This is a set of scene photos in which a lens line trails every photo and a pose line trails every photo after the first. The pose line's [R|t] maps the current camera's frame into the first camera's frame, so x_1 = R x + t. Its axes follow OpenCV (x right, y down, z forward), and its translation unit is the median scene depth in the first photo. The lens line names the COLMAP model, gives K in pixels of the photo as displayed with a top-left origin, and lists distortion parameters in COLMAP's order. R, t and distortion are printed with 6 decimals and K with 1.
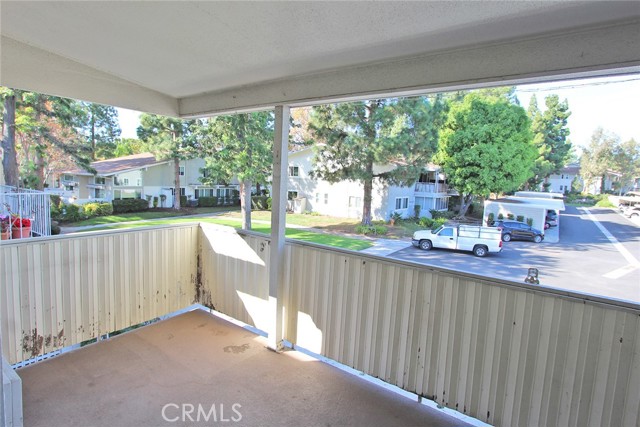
lens RADIAL K [[341.4, 0, 322.4], [0, 341.4, 209.6], [0, 0, 1]] dist [-0.022926, 0.005868]
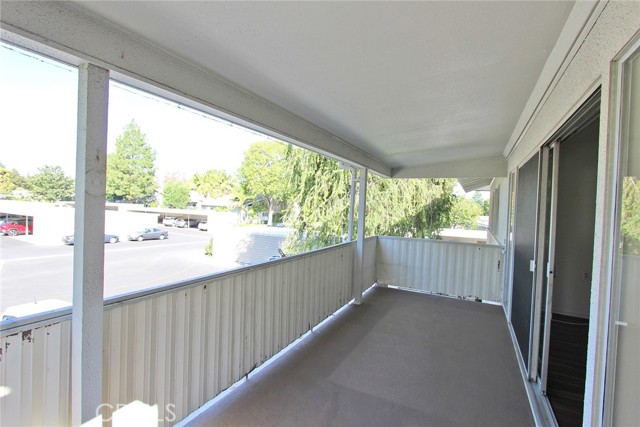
lens RADIAL K [[296.3, 0, 319.3], [0, 296.3, 212.4], [0, 0, 1]] dist [-0.018035, 0.000913]
pose [[-0.113956, -0.072875, 0.990809, -0.744907], [0.054392, 0.995353, 0.079465, -0.100611], [-0.991996, 0.062948, -0.109463, 0.815891]]
